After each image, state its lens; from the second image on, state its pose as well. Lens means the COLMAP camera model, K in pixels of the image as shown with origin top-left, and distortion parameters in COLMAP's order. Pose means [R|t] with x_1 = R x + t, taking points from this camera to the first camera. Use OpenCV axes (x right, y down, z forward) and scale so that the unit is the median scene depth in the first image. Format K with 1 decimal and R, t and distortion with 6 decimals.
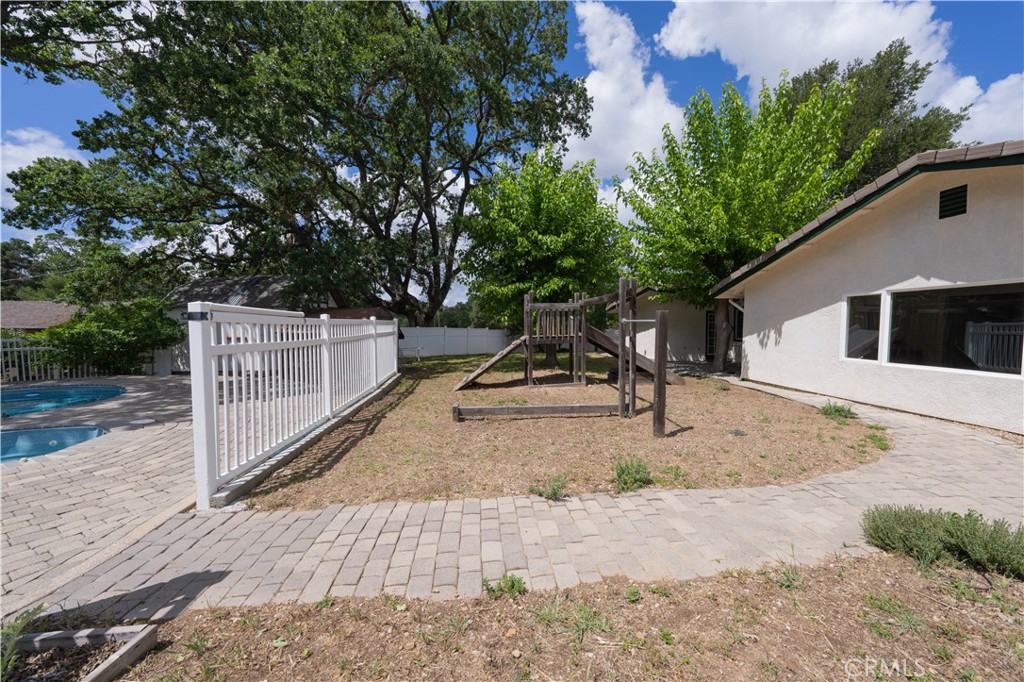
lens RADIAL K [[346.8, 0, 512.0], [0, 346.8, 341.0], [0, 0, 1]] dist [-0.000345, 0.000057]
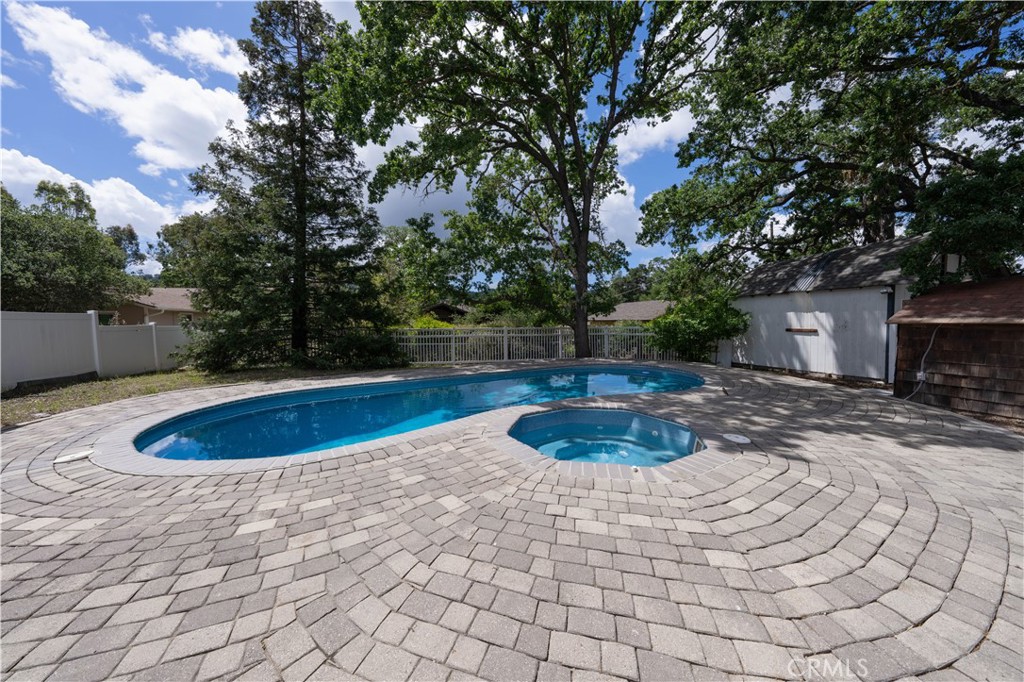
lens RADIAL K [[346.8, 0, 512.0], [0, 346.8, 341.0], [0, 0, 1]] dist [-0.000345, 0.000057]
pose [[0.258823, 0.052413, -0.964502, -0.135770], [-0.034299, 0.998396, 0.045051, 0.002902], [0.965316, 0.021421, 0.260205, 0.095903]]
